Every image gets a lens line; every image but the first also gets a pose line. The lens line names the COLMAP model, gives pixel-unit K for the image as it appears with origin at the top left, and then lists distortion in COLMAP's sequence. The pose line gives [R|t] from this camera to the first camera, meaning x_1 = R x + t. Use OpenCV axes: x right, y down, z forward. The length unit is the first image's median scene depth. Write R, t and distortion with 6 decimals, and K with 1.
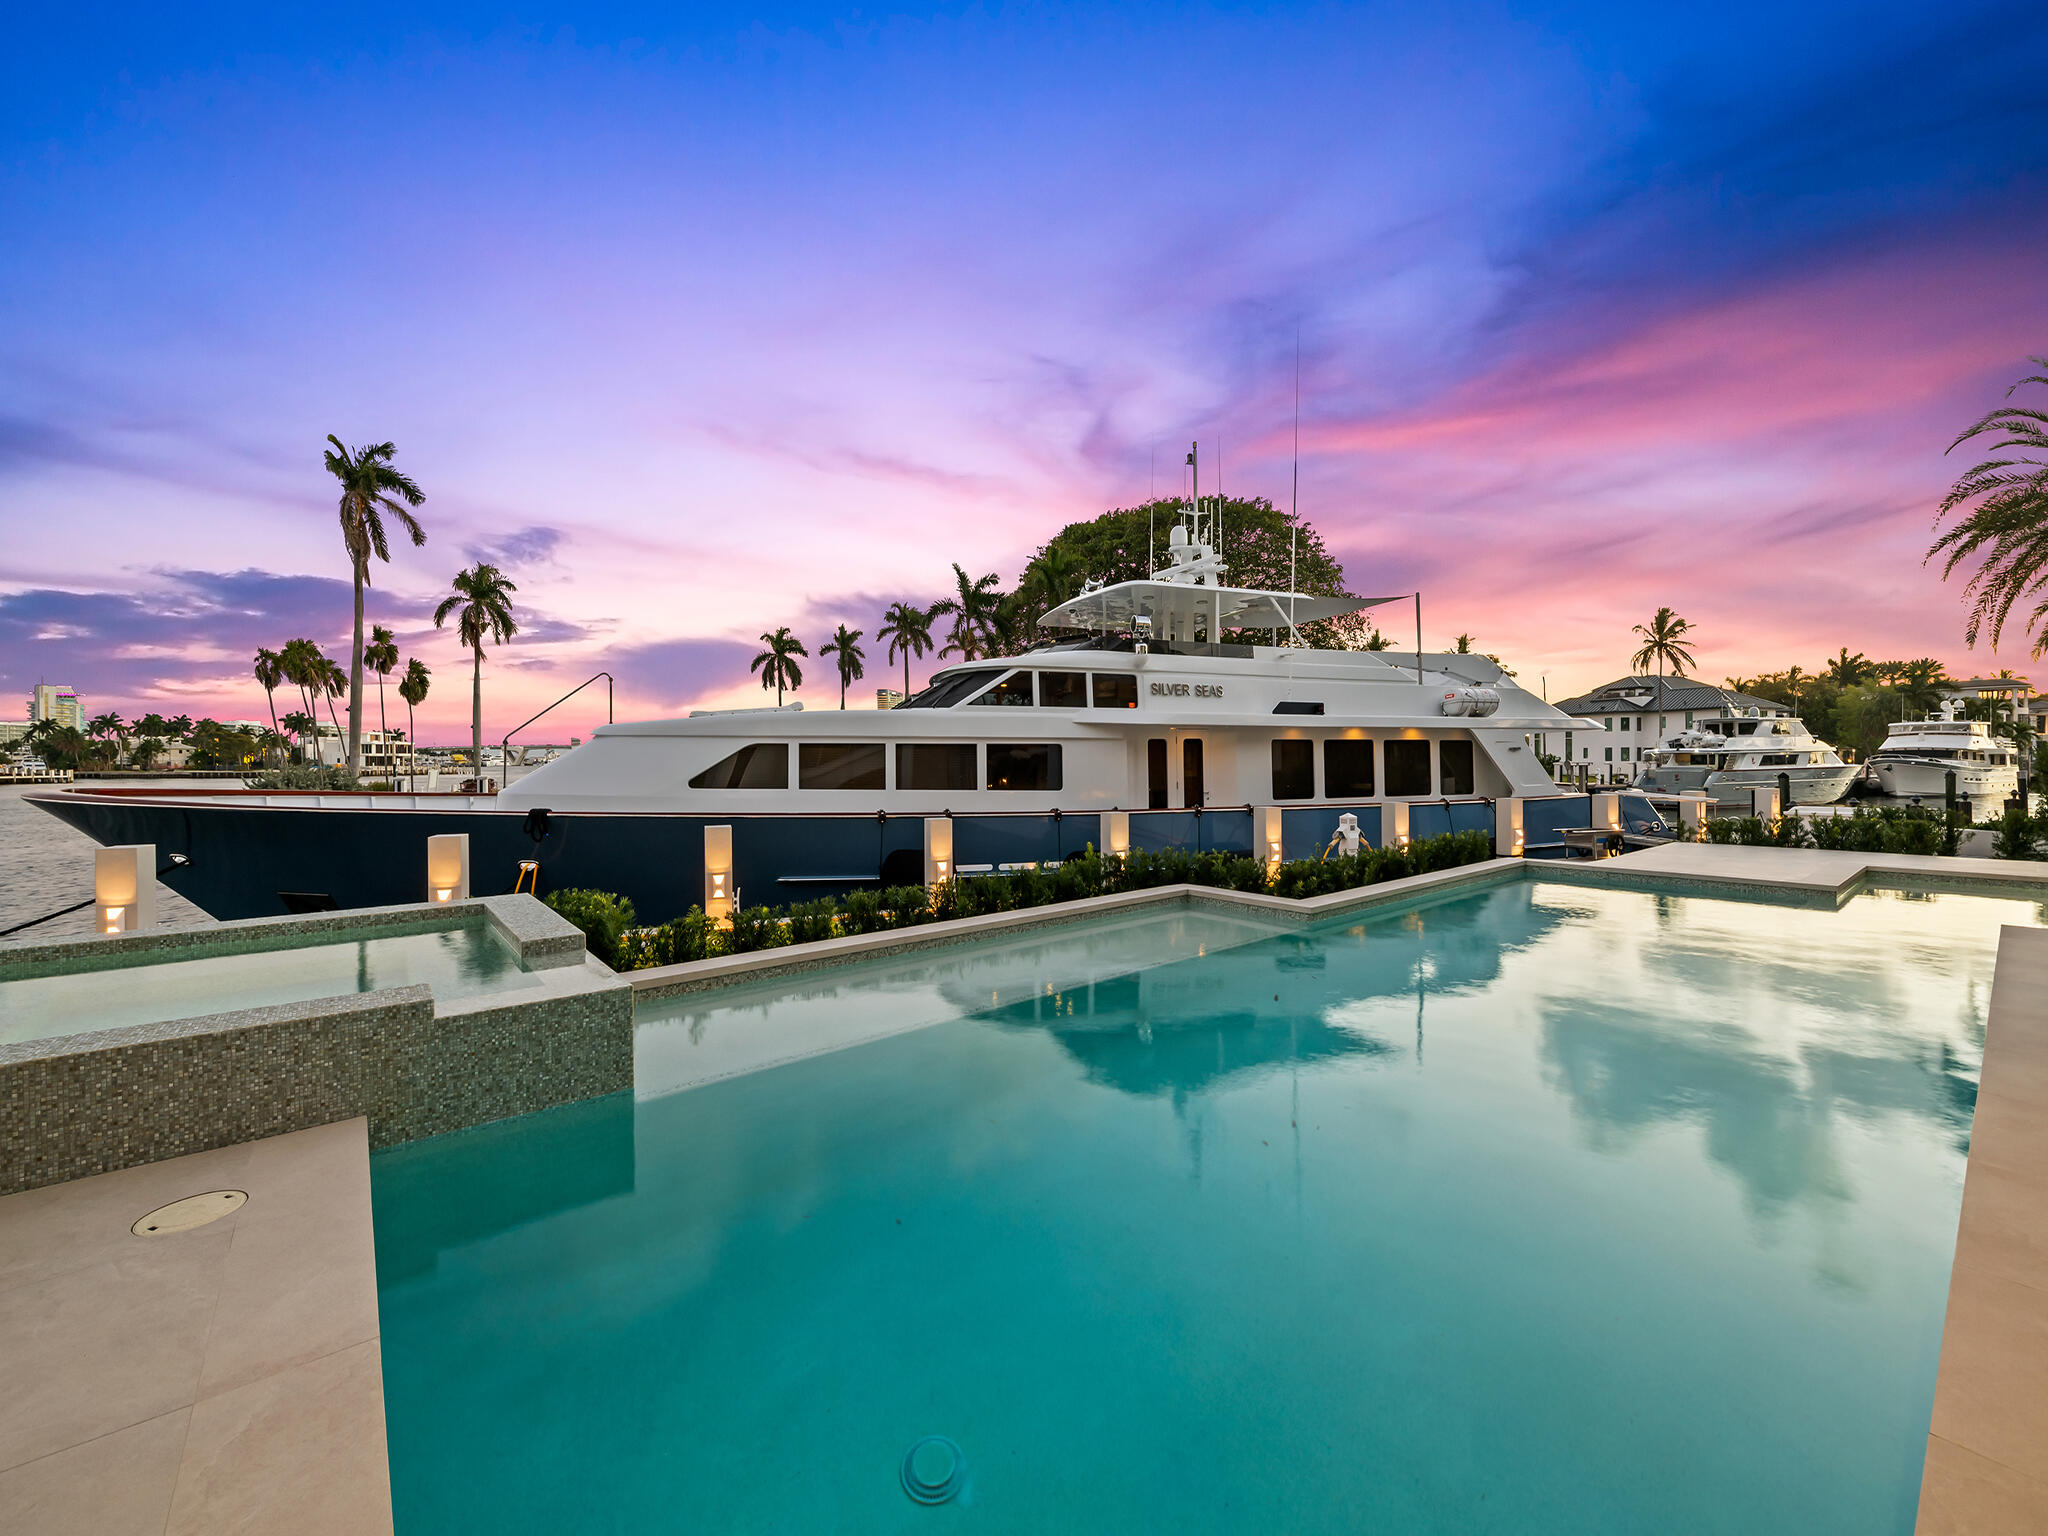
lens RADIAL K [[824.9, 0, 1024.0], [0, 824.9, 768.0], [0, 0, 1]] dist [-0.000064, -0.000310]
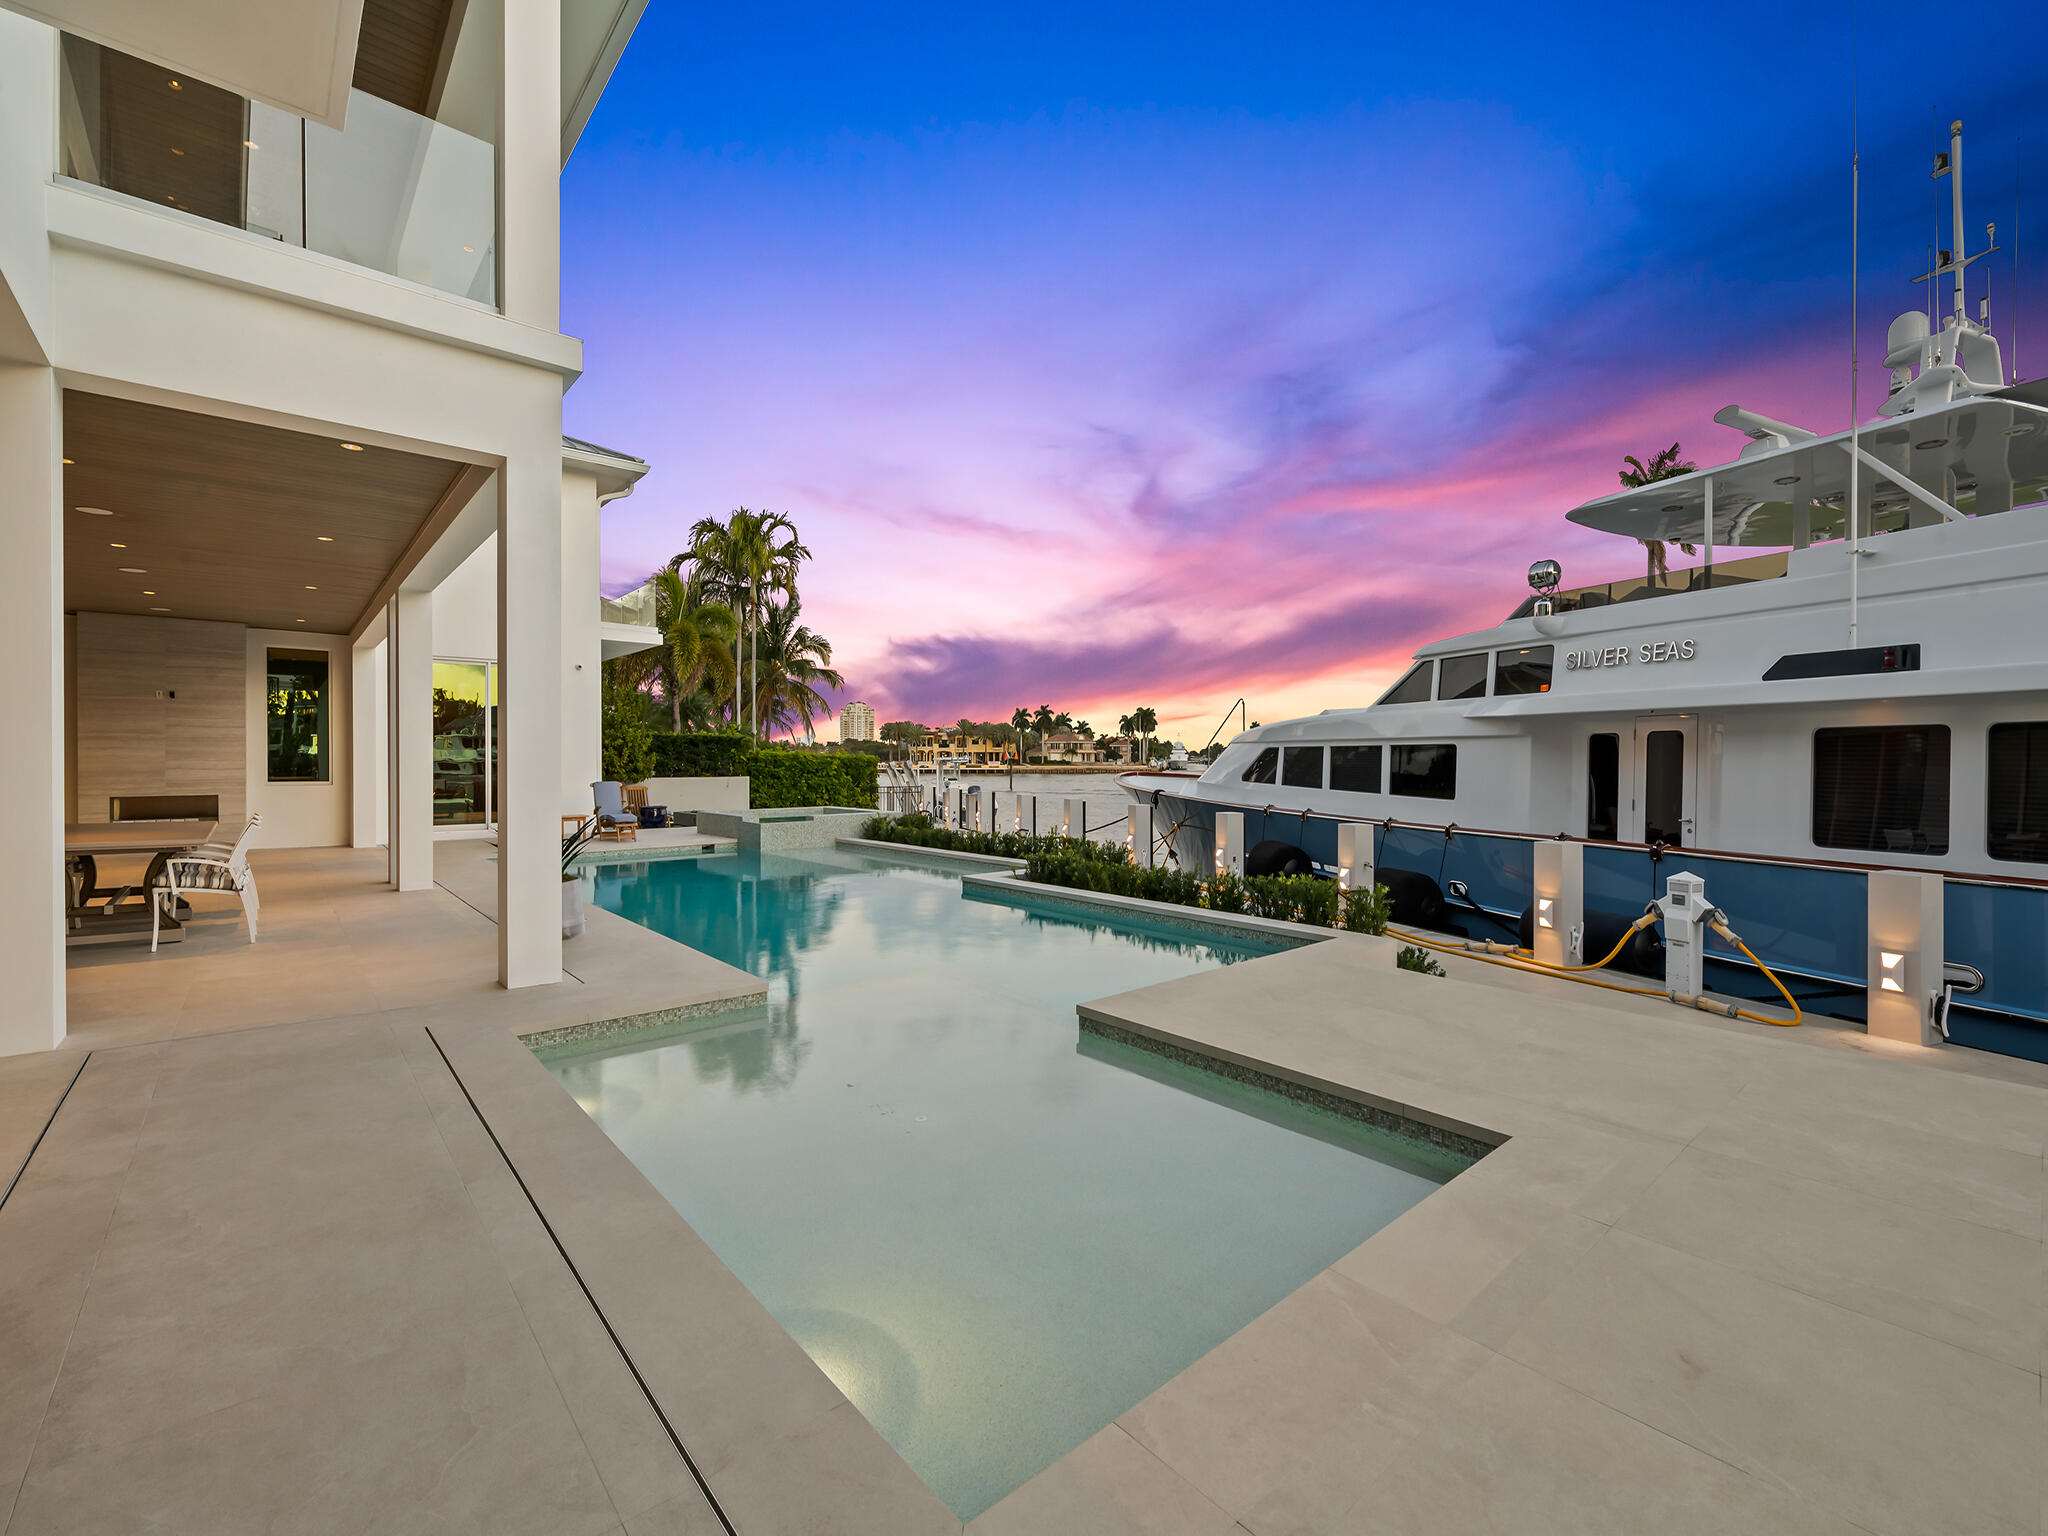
lens RADIAL K [[888.6, 0, 1028.2], [0, 888.6, 765.4], [0, 0, 1]] dist [-0.001445, -0.000924]
pose [[0.028773, 0.012416, -0.999509, 0.238211], [-0.009507, 0.999881, 0.012147, -0.003703], [0.999541, 0.009153, 0.028888, 0.139803]]
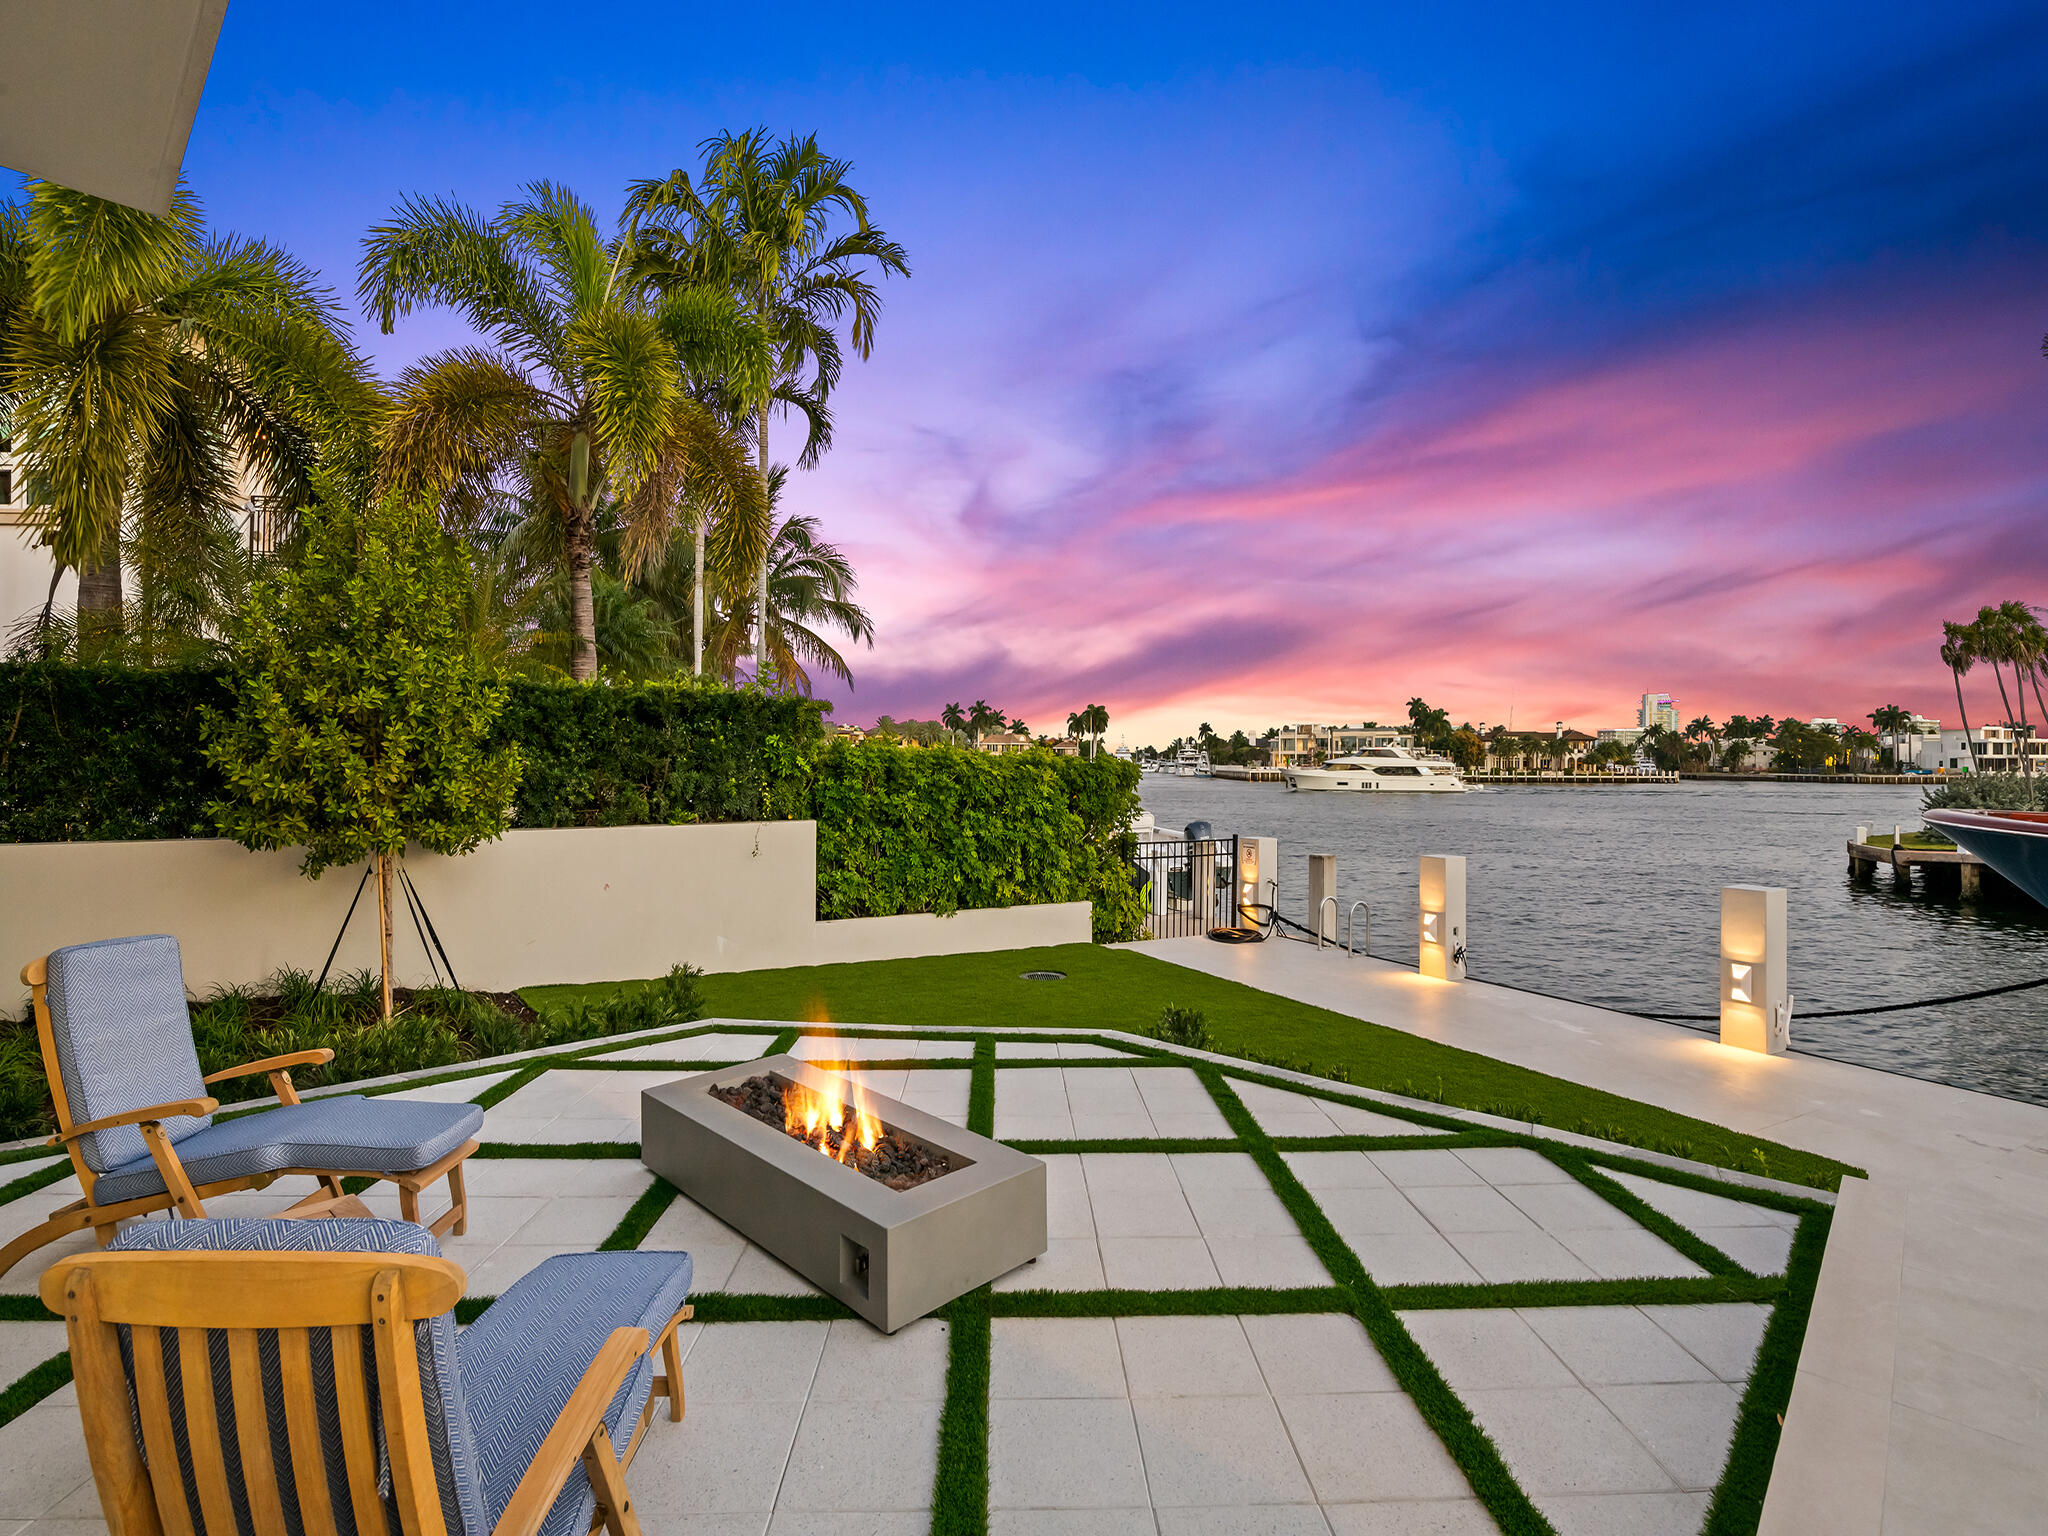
lens RADIAL K [[960.7, 0, 1021.6], [0, 960.7, 761.9], [0, 0, 1]] dist [-0.002018, -0.001810]
pose [[0.124612, 0.004579, -0.992195, -0.090472], [-0.014719, 0.999888, 0.002765, -0.001624], [0.992096, 0.014260, 0.124665, 0.011018]]
